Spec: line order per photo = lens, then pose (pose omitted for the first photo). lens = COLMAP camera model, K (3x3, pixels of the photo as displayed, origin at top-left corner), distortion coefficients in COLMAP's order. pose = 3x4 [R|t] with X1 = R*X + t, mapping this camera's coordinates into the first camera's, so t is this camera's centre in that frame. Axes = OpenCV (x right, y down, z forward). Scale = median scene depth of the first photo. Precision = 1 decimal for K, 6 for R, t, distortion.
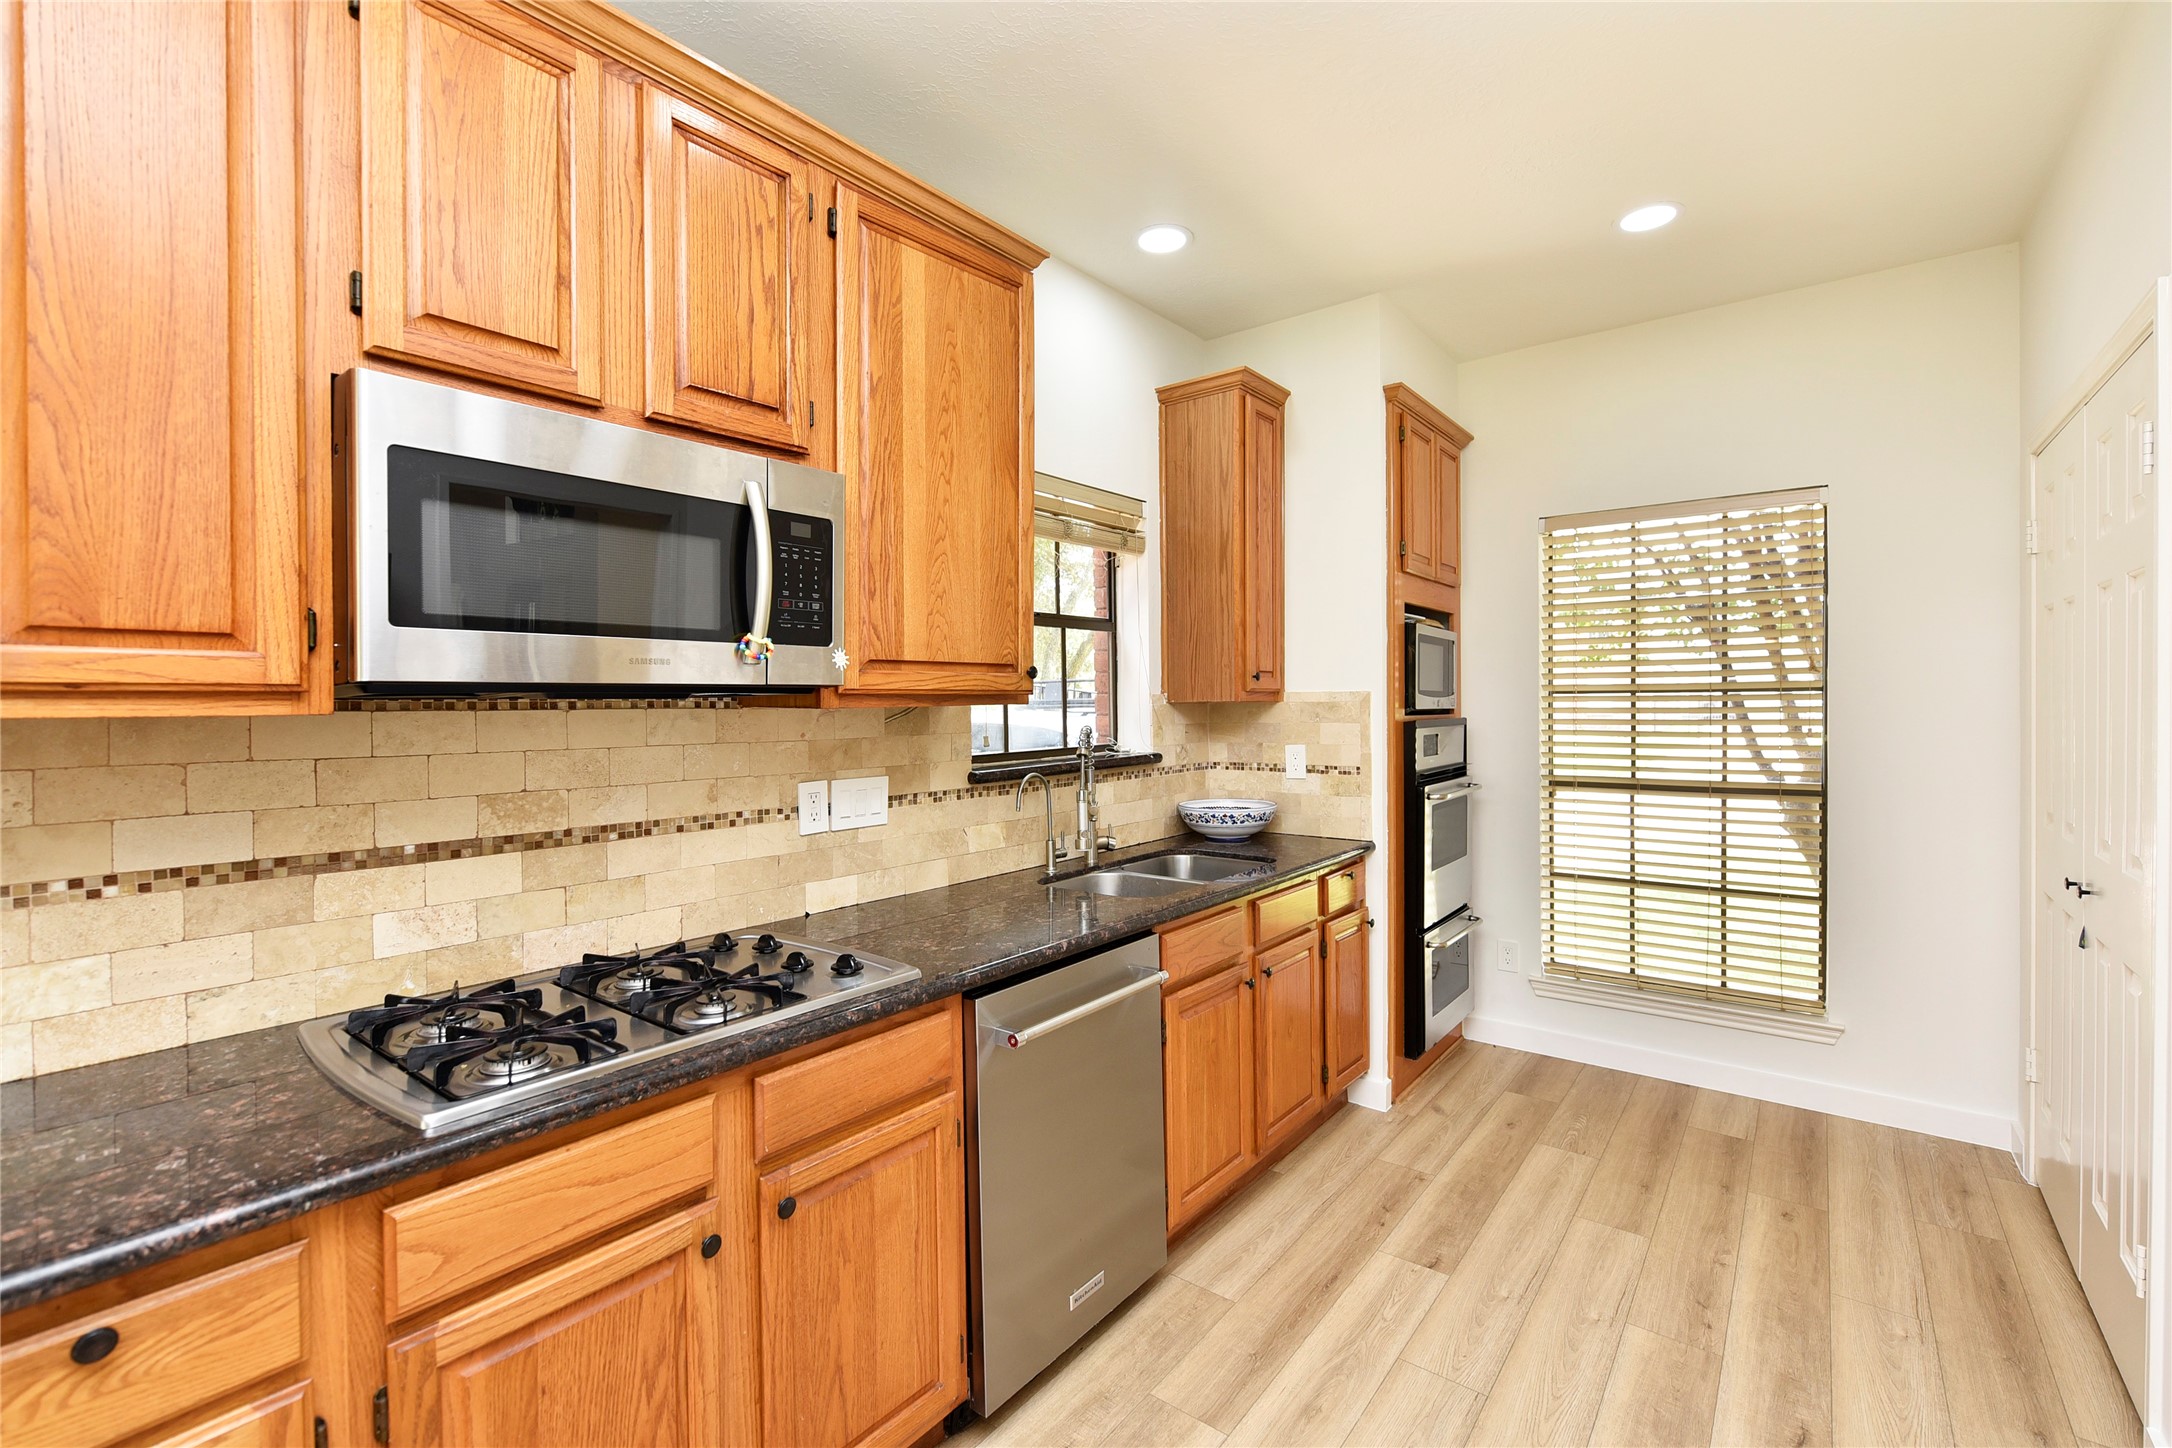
lens RADIAL K [[940.2, 0, 1070.8], [0, 940.2, 711.9], [0, 0, 1]] dist [0.002462, -0.002214]
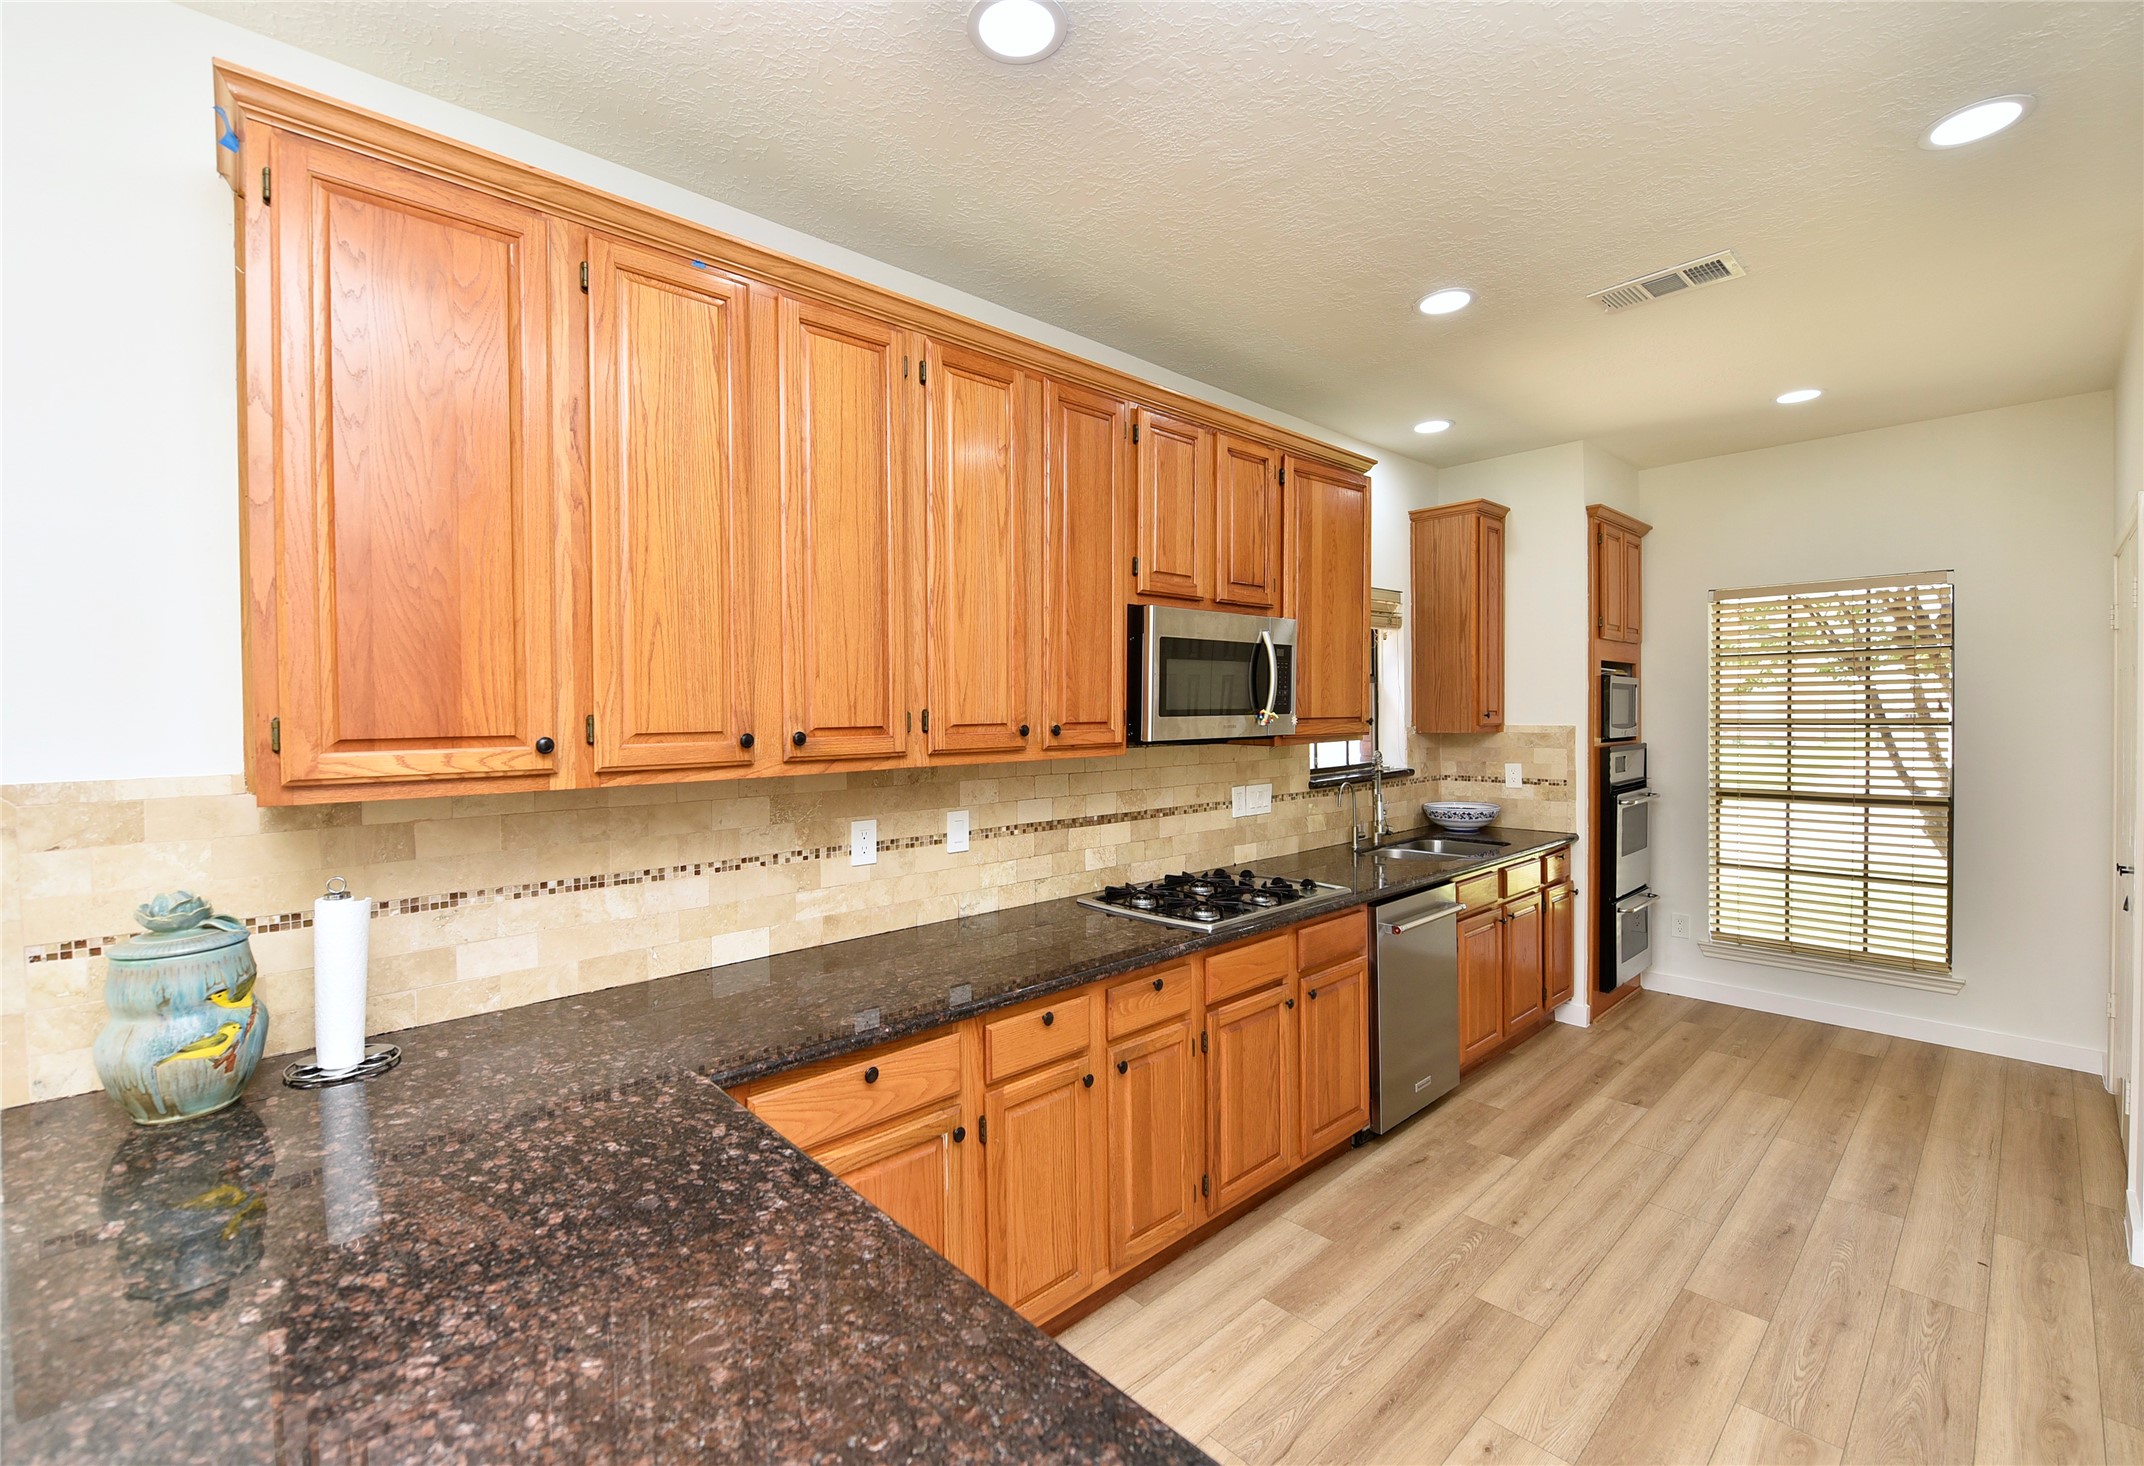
lens RADIAL K [[869.5, 0, 1041.5], [0, 869.5, 727.1], [0, 0, 1]] dist [-0.006653, -0.001798]
pose [[0.983542, 0.000697, -0.180676, -0.317949], [0.000530, 0.999977, 0.006743, -0.040916], [0.180677, -0.006727, 0.983520, -0.566999]]
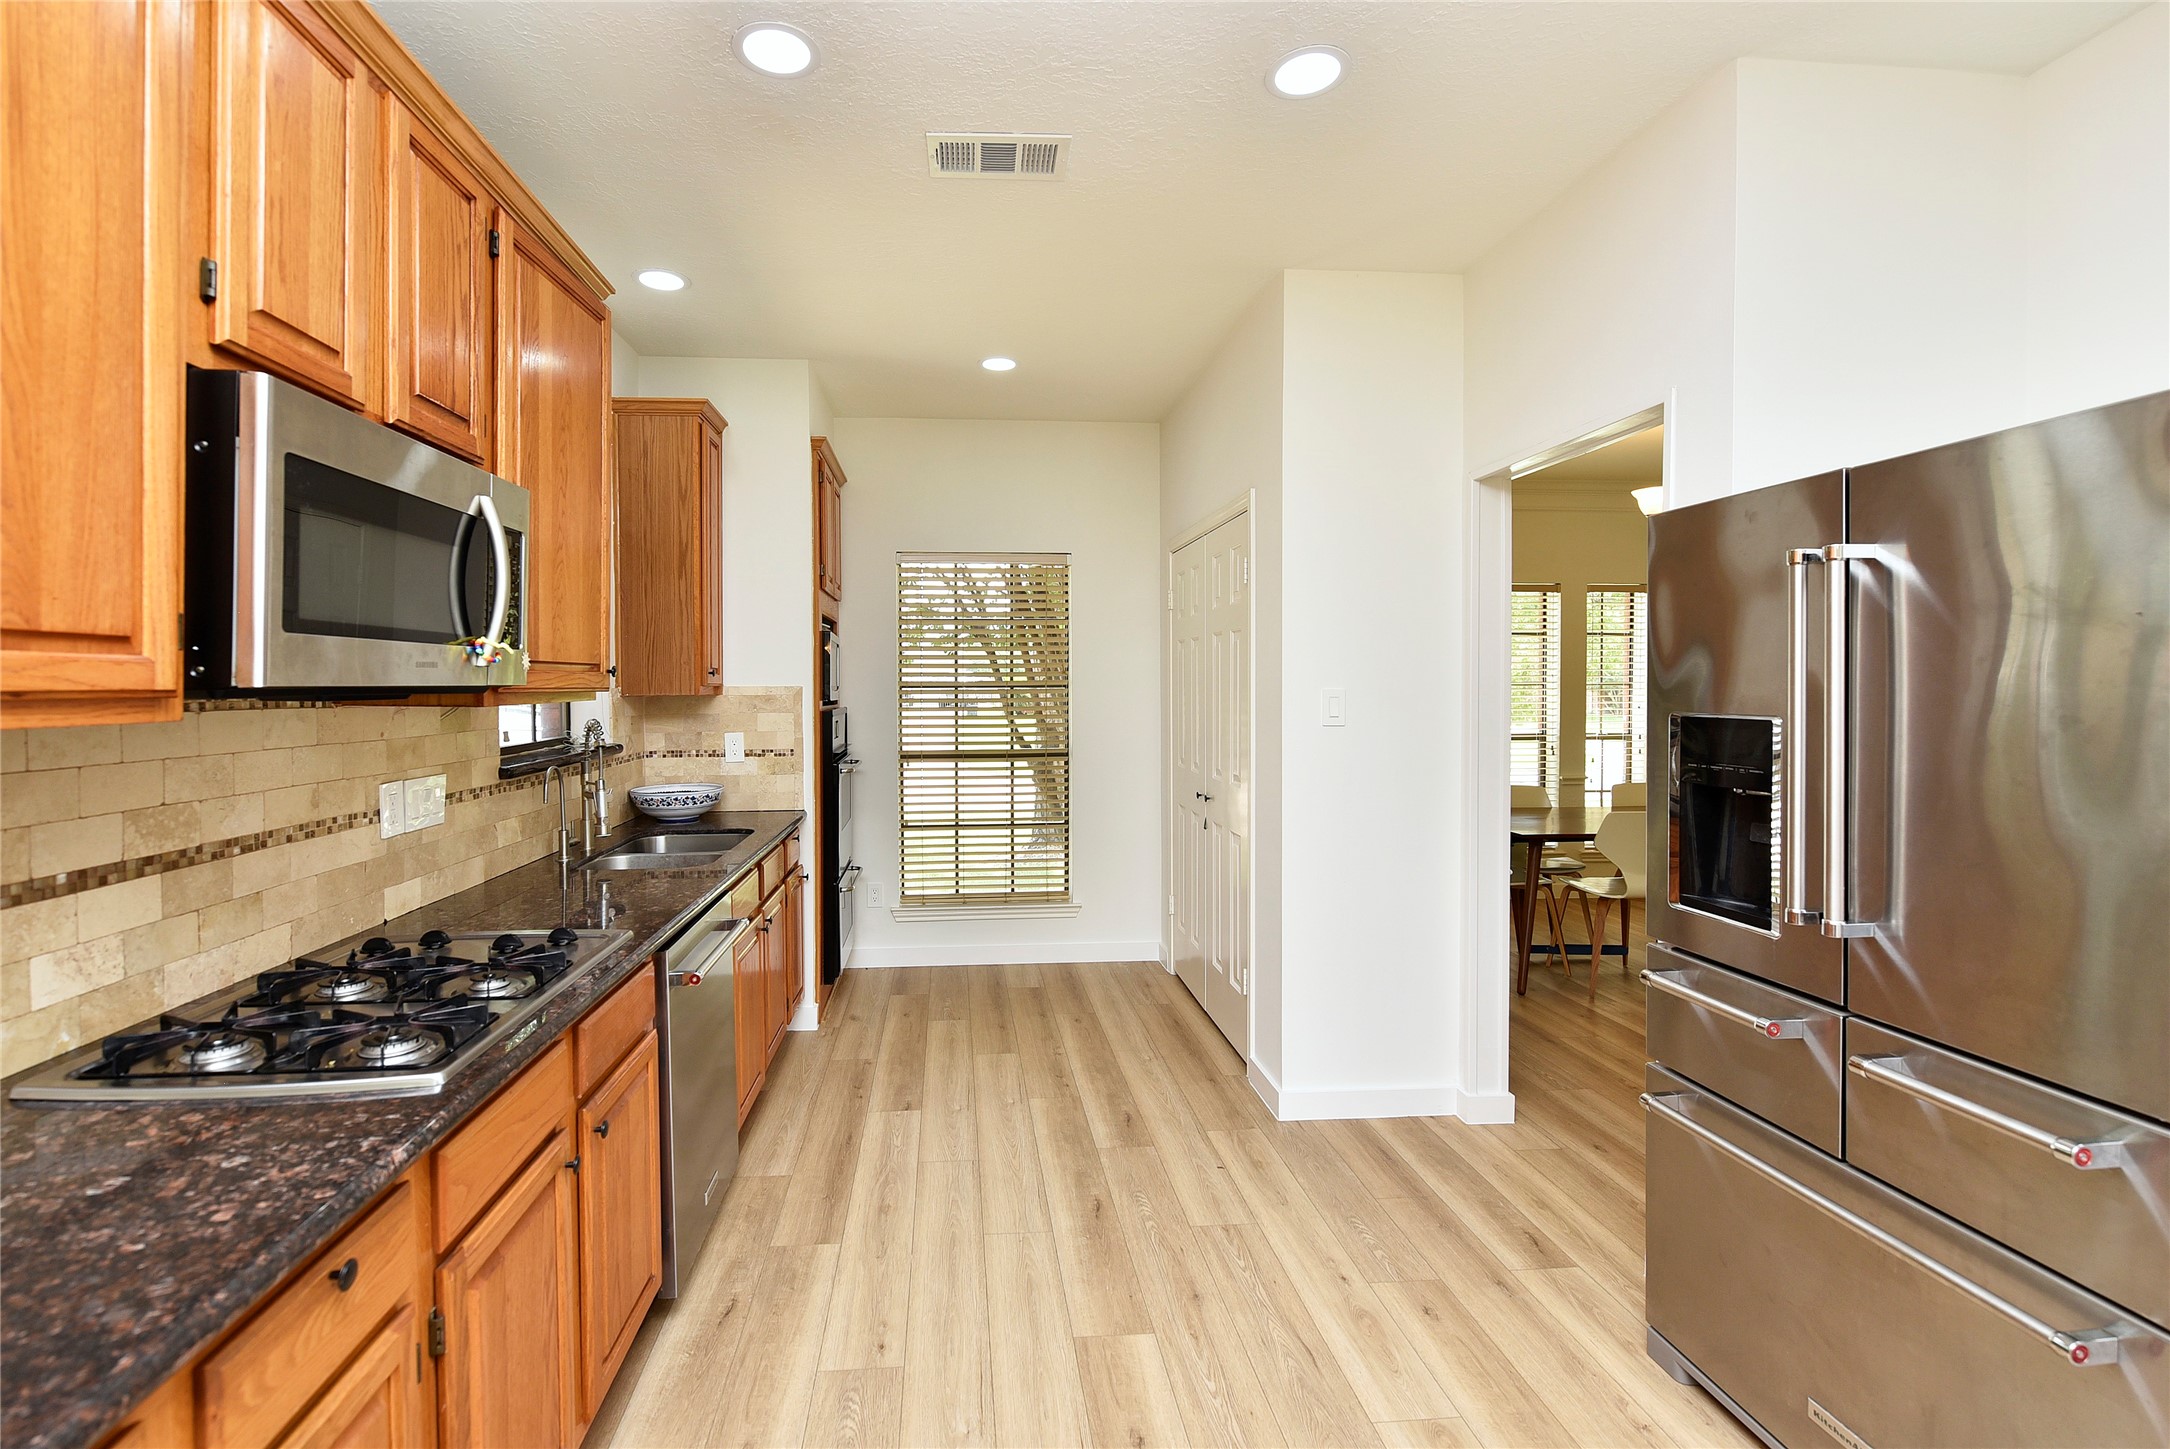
lens RADIAL K [[955.7, 0, 1013.6], [0, 955.7, 701.7], [0, 0, 1]] dist [-0.009210, -0.001626]
pose [[0.747871, -0.007152, 0.663805, -0.413732], [0.005549, 0.999974, 0.004522, -0.008703], [-0.663821, 0.000302, 0.747892, -0.139927]]
